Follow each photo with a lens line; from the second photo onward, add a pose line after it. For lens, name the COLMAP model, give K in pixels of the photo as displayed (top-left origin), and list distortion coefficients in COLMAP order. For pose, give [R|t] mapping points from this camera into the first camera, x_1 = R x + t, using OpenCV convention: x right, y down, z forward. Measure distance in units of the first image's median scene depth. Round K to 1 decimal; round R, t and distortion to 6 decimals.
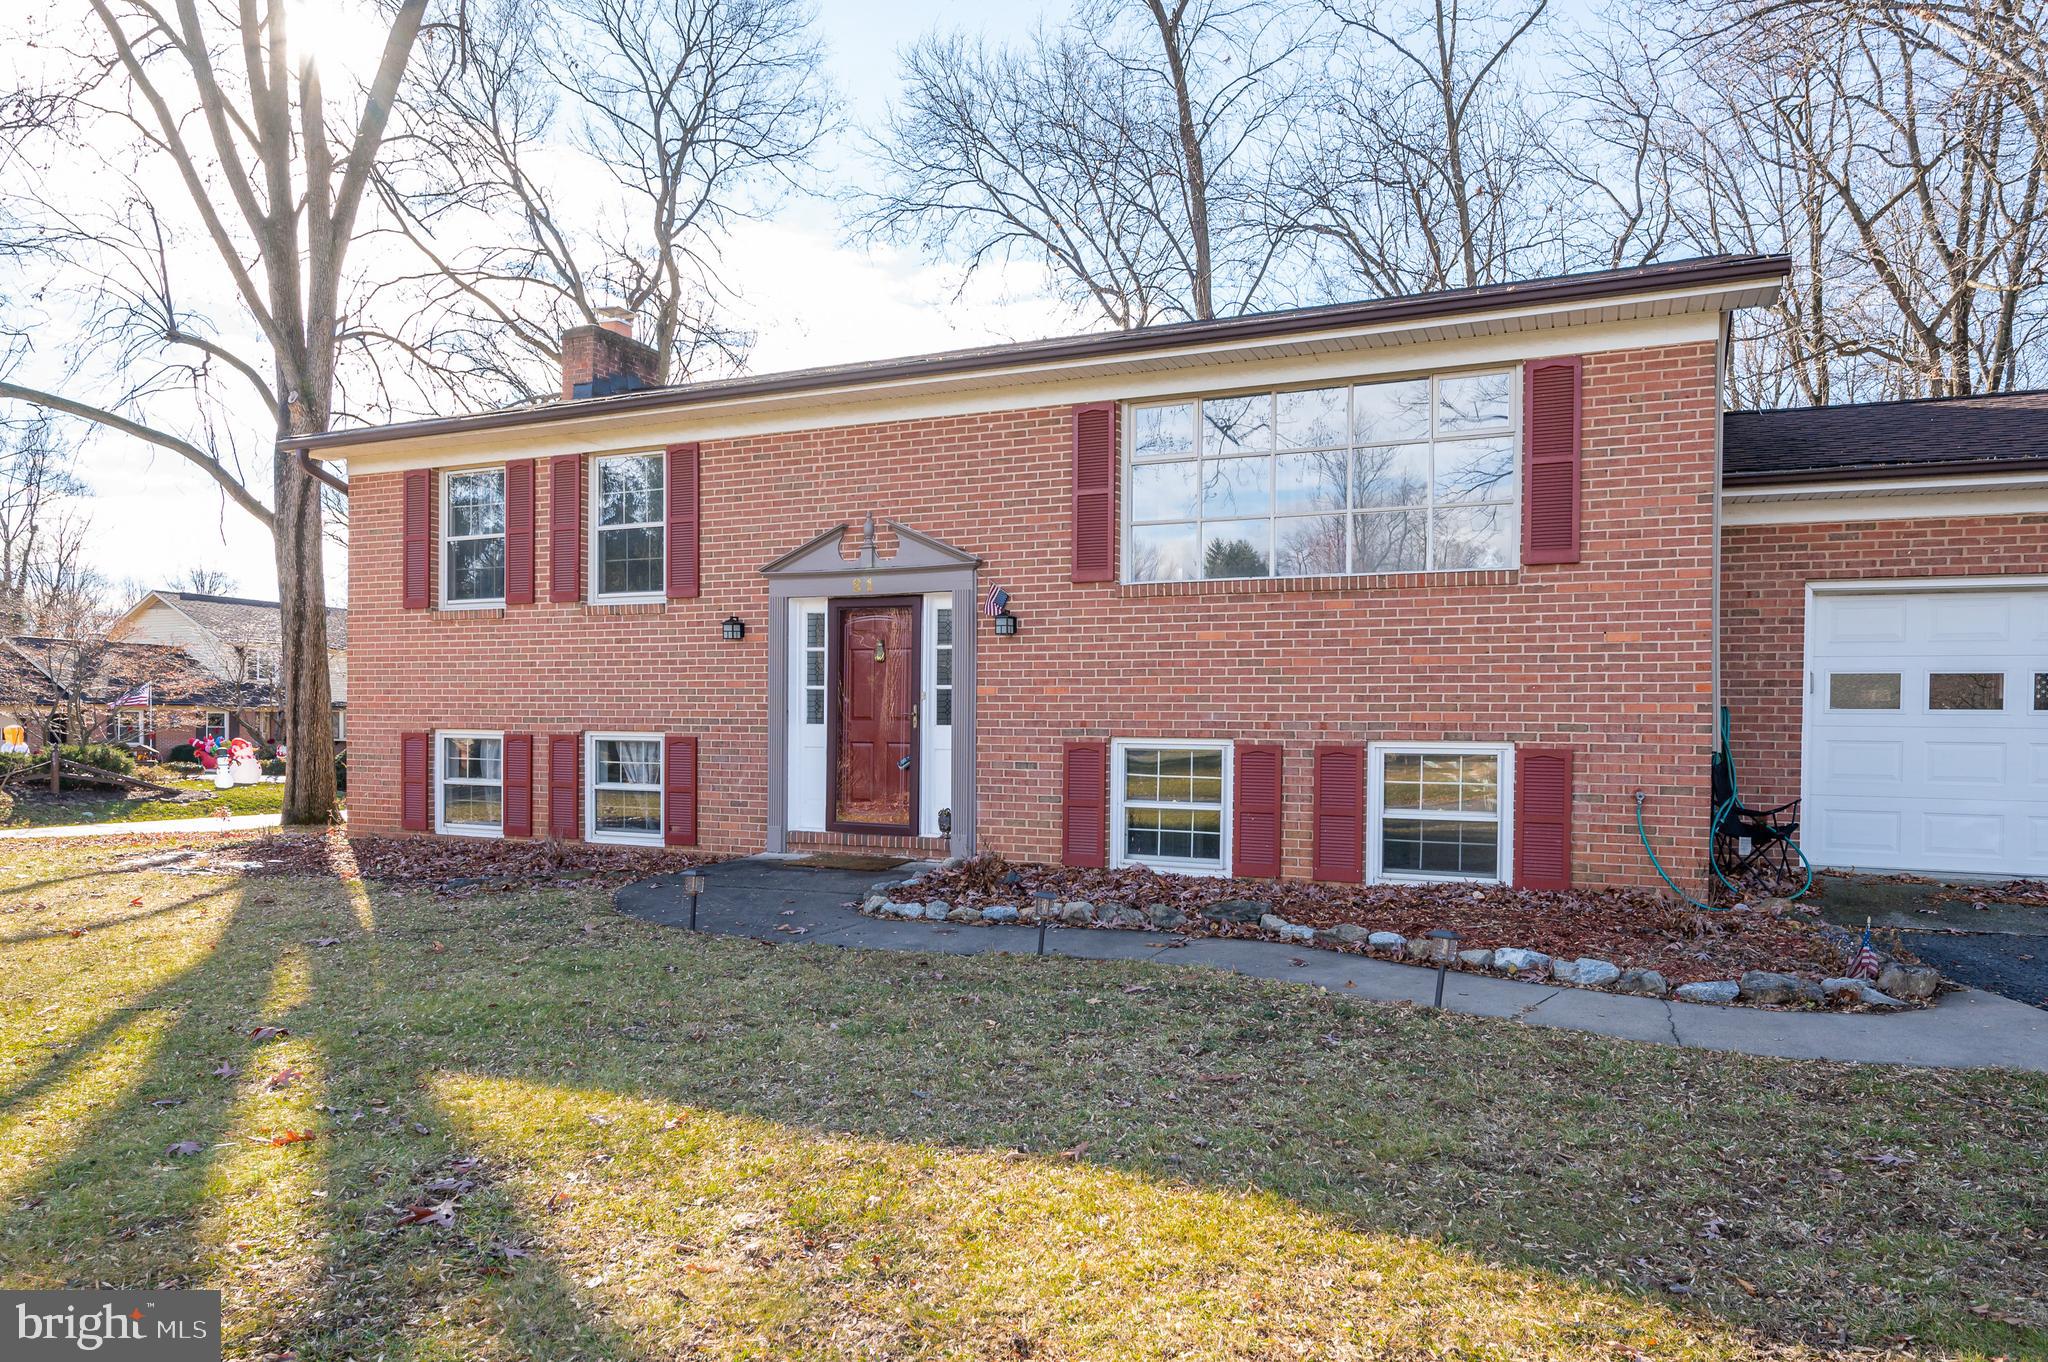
lens RADIAL K [[1306.4, 0, 1047.2], [0, 1306.4, 768.6], [0, 0, 1]] dist [-0.004418, -0.000101]
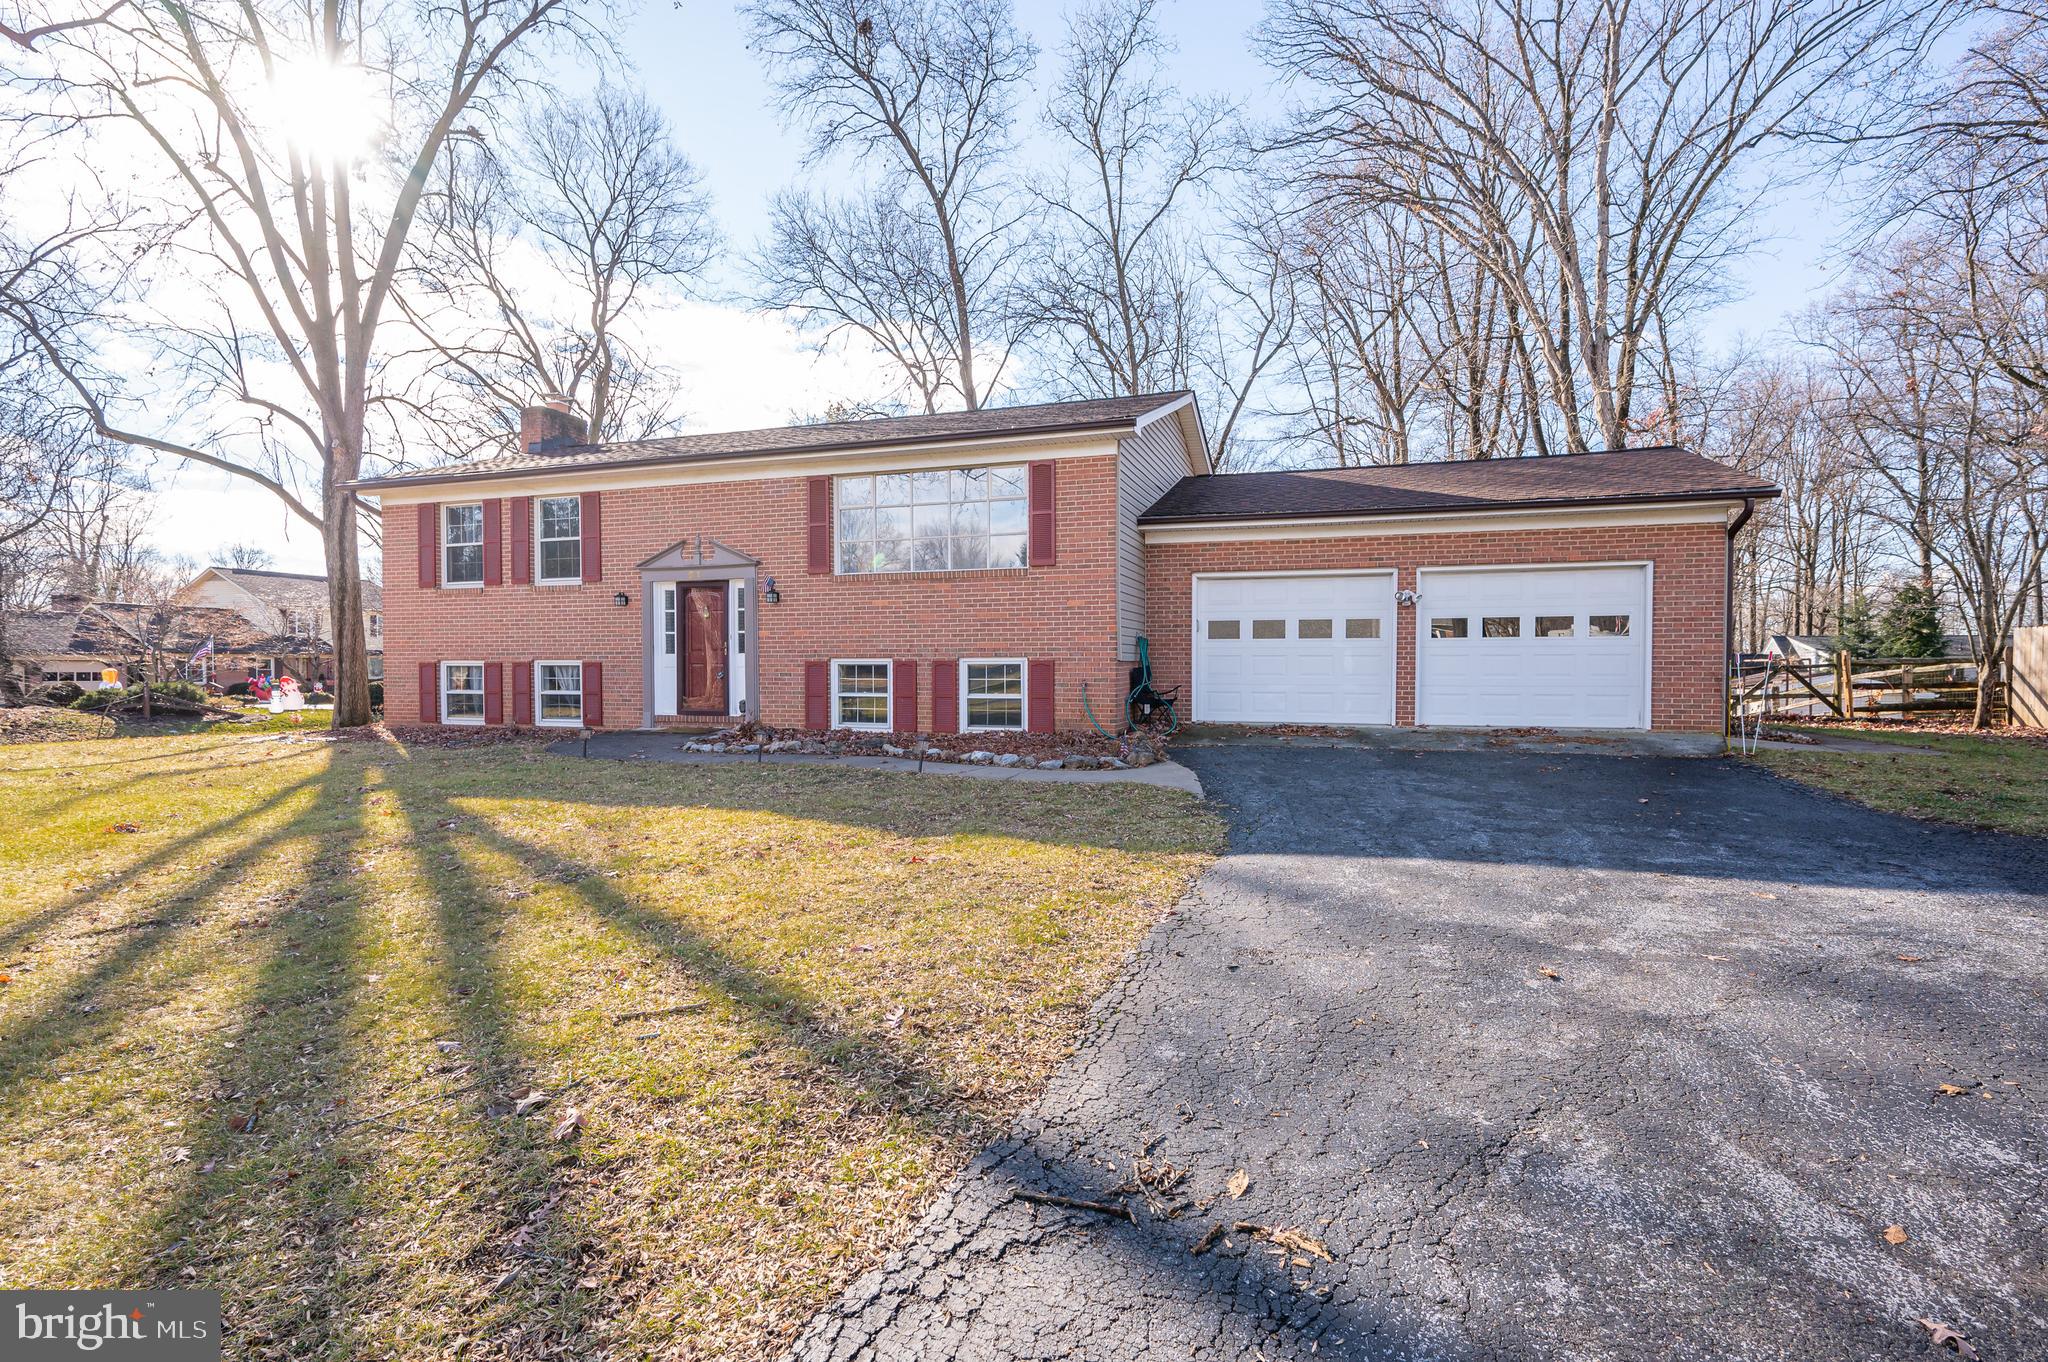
lens RADIAL K [[974.2, 0, 1021.1], [0, 974.2, 697.5], [0, 0, 1]] dist [-0.001831, -0.000429]
pose [[0.994736, -0.014948, 0.101379, 0.162106], [0.014760, 0.999888, 0.002601, 0.028978], [-0.101406, -0.001091, 0.994845, -0.357340]]
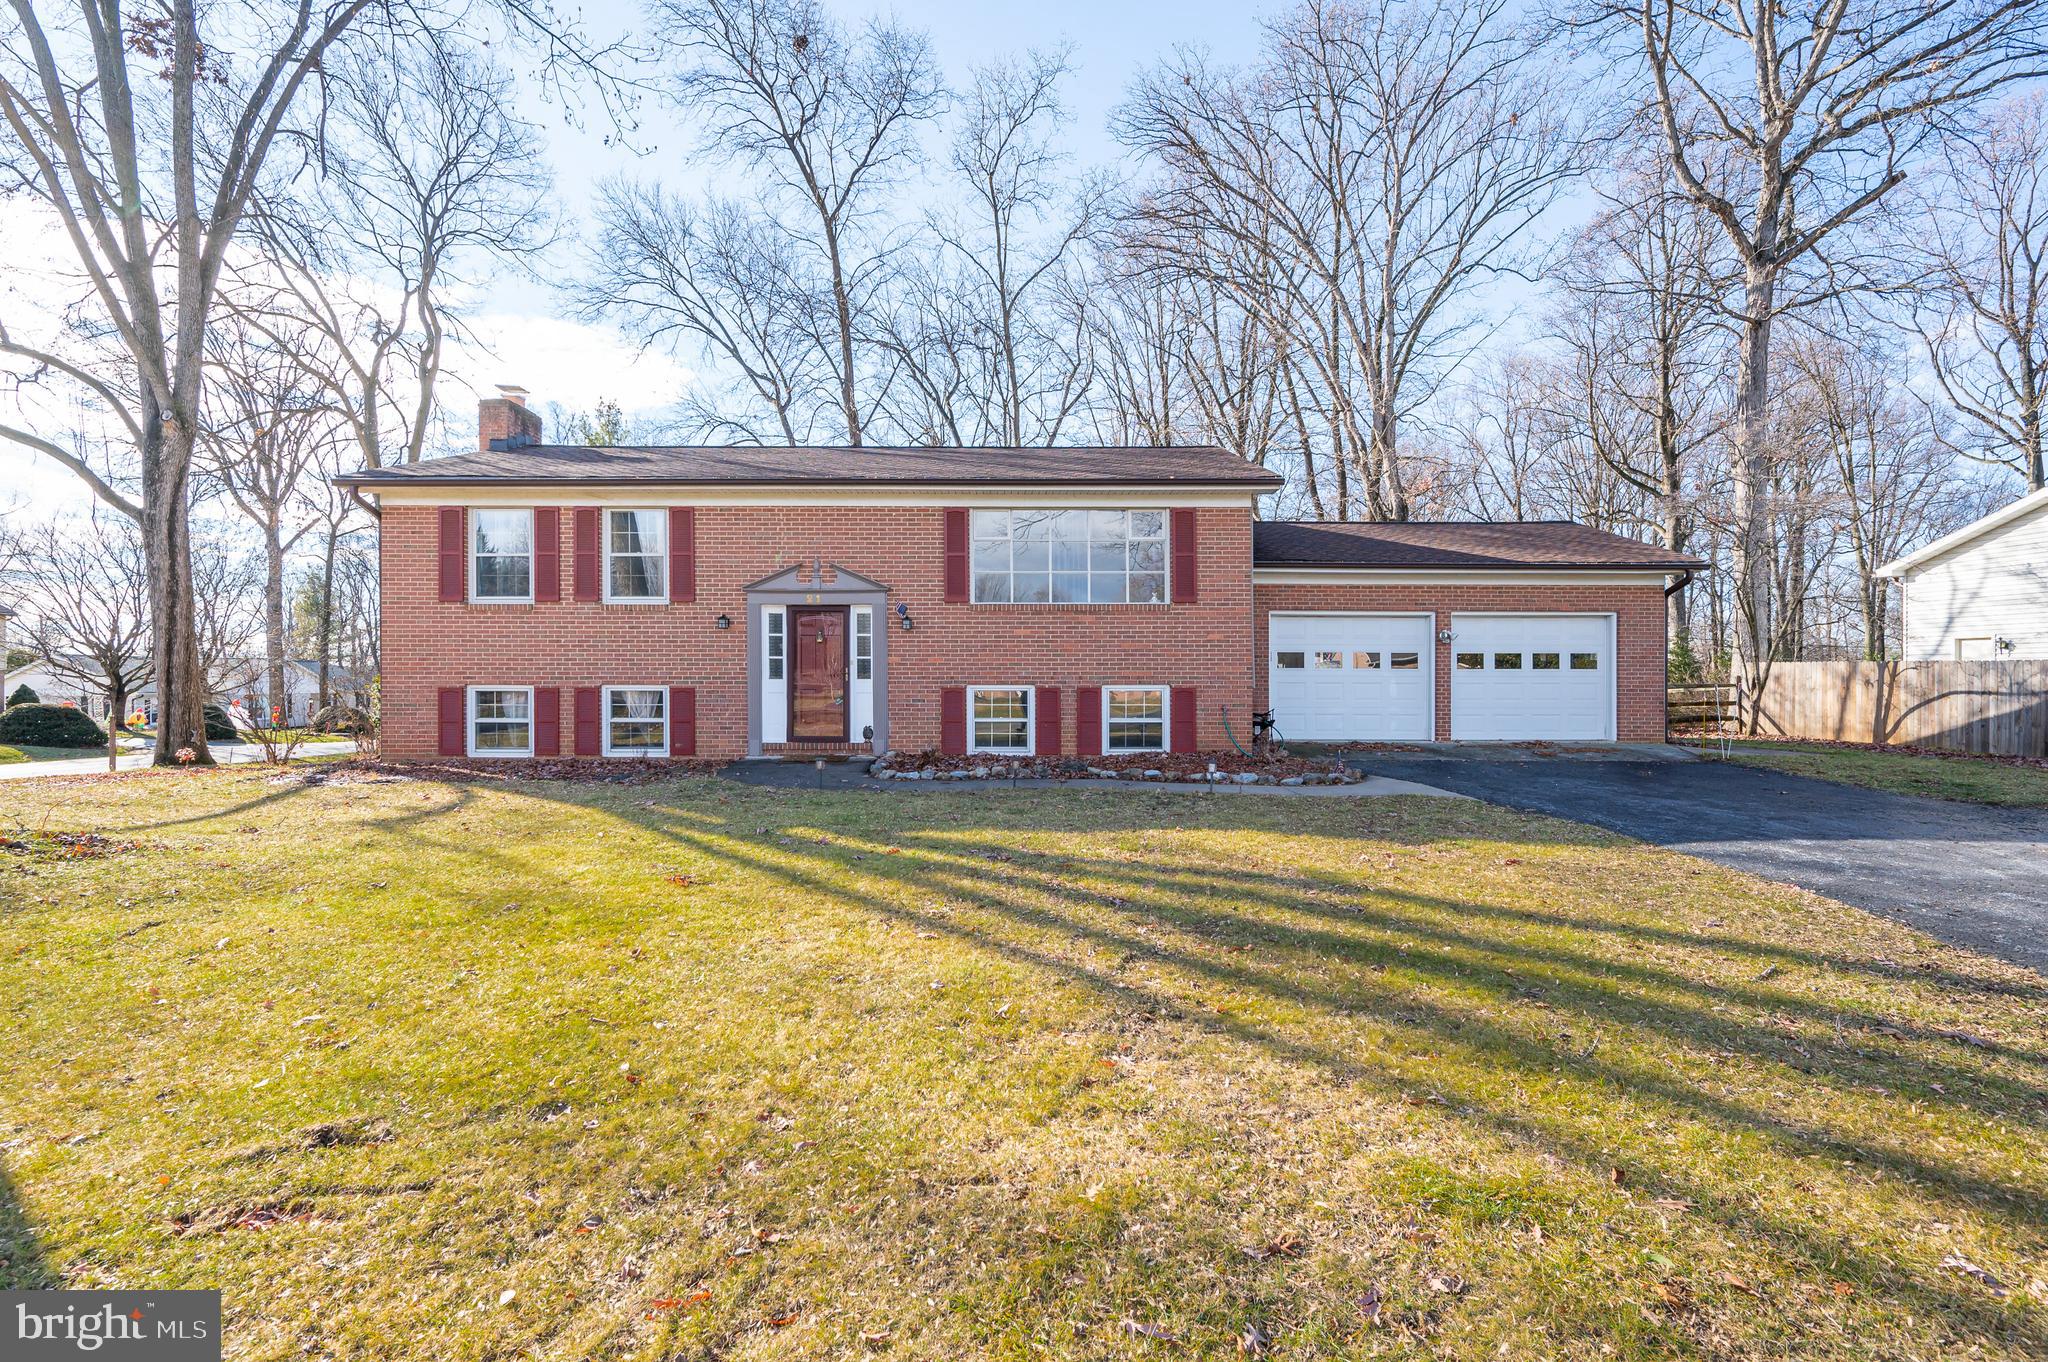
lens RADIAL K [[962.4, 0, 1030.7], [0, 962.4, 700.9], [0, 0, 1]] dist [-0.000848, 0.000054]
pose [[0.912068, -0.017959, 0.409646, -0.402519], [0.021244, 0.999768, -0.003468, 0.005611], [-0.409489, 0.011866, 0.912238, -0.279886]]
